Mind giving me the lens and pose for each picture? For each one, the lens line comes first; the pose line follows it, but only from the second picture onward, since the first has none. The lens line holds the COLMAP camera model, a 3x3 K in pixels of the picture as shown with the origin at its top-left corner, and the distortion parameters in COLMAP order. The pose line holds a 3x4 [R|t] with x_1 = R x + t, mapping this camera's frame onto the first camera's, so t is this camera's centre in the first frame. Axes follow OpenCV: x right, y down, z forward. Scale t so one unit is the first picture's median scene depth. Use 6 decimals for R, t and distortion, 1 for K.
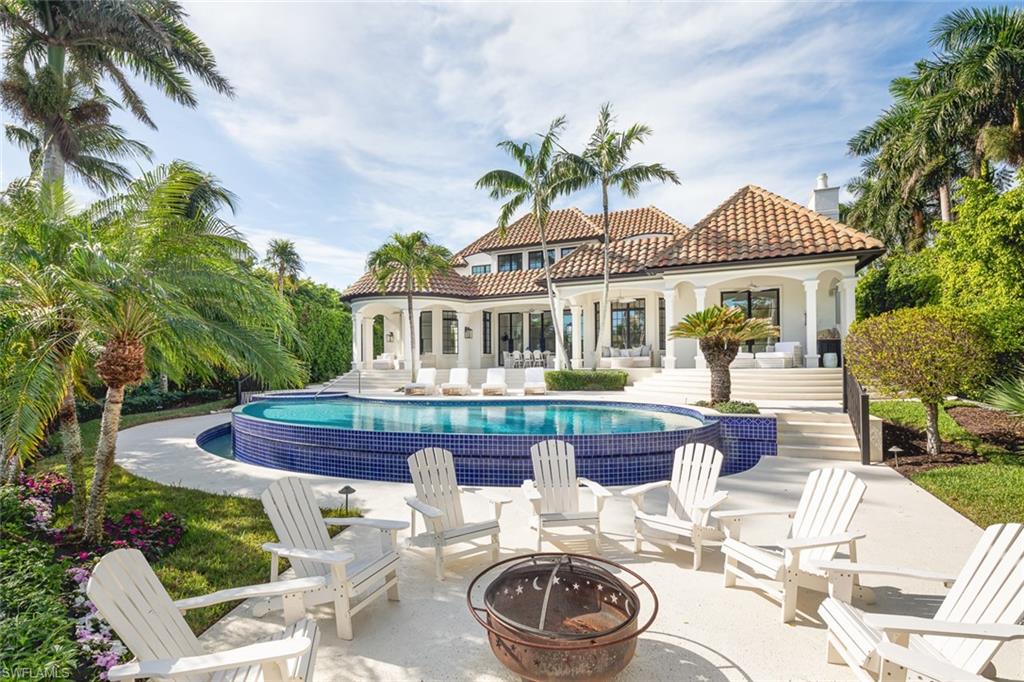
lens RADIAL K [[500.7, 0, 511.6], [0, 500.7, 359.1], [0, 0, 1]] dist [-0.000143, -0.000186]
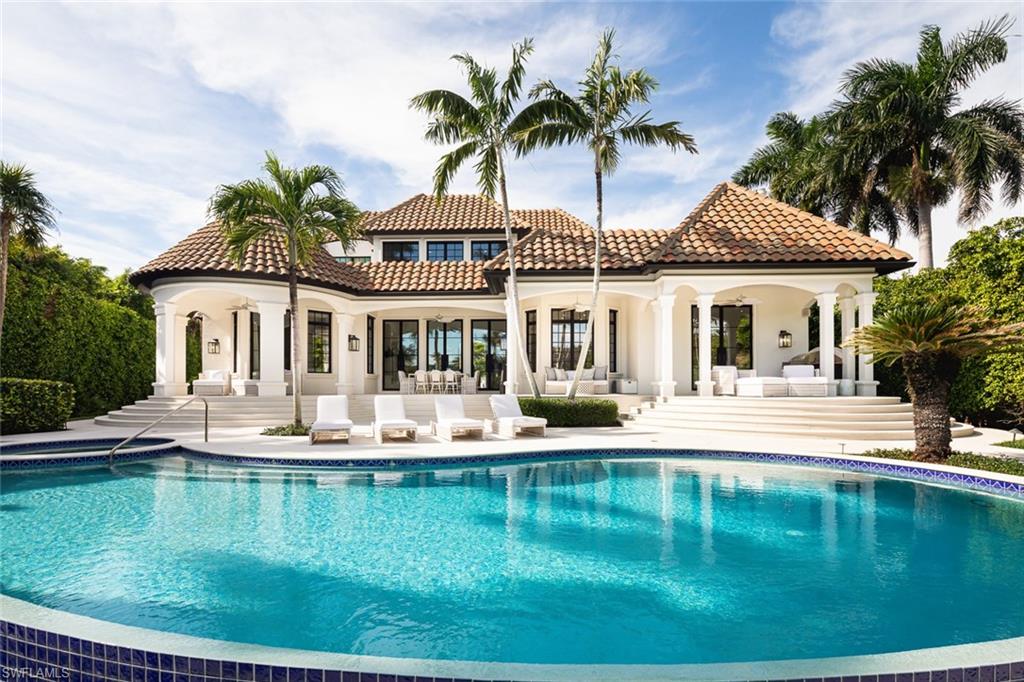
lens RADIAL K [[498.7, 0, 512.7], [0, 498.7, 379.4], [0, 0, 1]] dist [0.001973, -0.001017]
pose [[0.925691, 0.012867, 0.378061, -0.156332], [-0.010662, 0.999912, -0.007926, 0.001489], [-0.378130, 0.003306, 0.925747, 0.294280]]
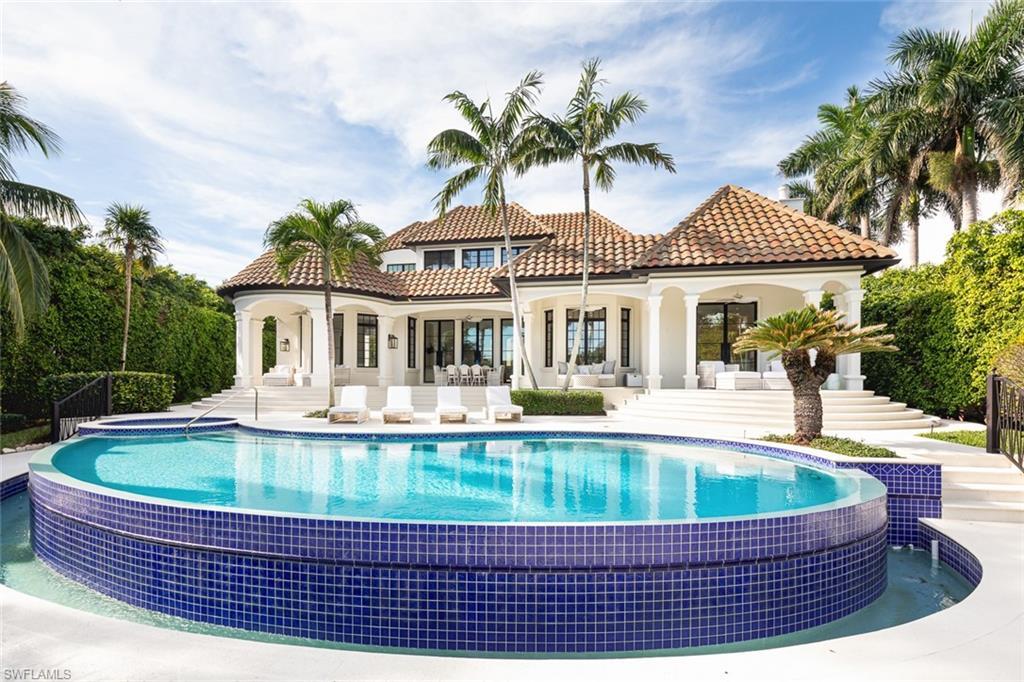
lens RADIAL K [[498.7, 0, 512.7], [0, 498.7, 379.4], [0, 0, 1]] dist [0.001973, -0.001017]
pose [[0.973912, 0.011964, 0.226610, -0.086539], [-0.013803, 0.999883, 0.006530, 0.000679], [-0.226505, -0.009487, 0.973964, 0.181705]]
